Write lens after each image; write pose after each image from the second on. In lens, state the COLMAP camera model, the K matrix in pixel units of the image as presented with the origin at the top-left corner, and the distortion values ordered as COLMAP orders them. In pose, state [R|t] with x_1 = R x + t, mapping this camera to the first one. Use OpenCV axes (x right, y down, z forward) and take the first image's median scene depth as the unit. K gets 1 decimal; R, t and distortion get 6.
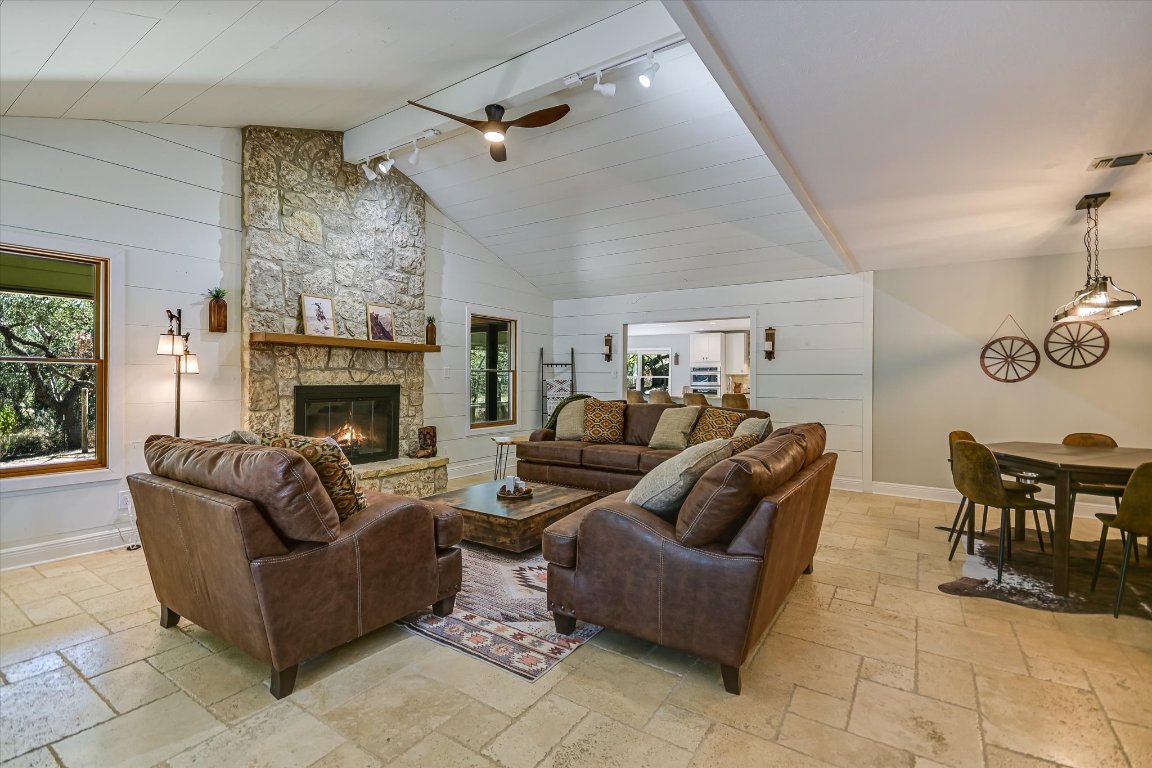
lens RADIAL K [[529.6, 0, 568.0], [0, 529.6, 383.4], [0, 0, 1]] dist [-0.003804, -0.001950]
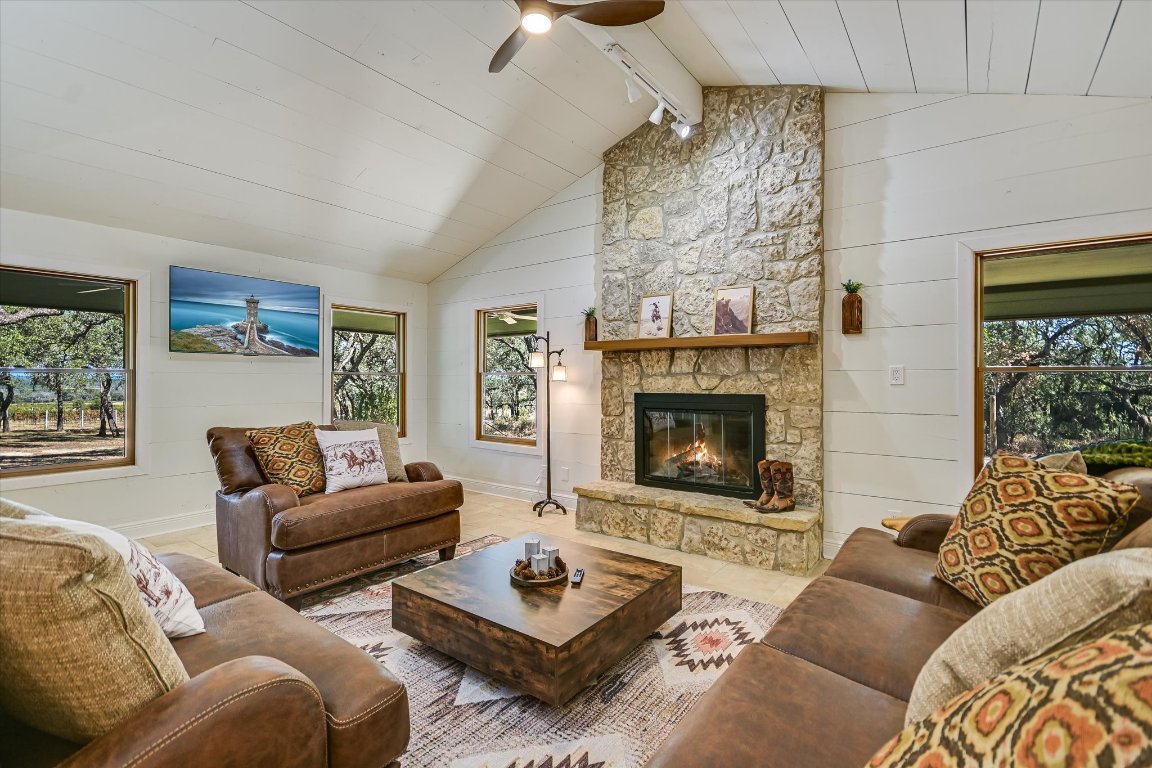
lens RADIAL K [[529.6, 0, 569.1], [0, 529.6, 374.9], [0, 0, 1]] dist [-0.003804, -0.001950]
pose [[-0.067056, -0.009758, -0.997702, 0.424629], [-0.005645, 0.999940, -0.009400, -0.017223], [0.997733, 0.005002, -0.067107, 0.871810]]
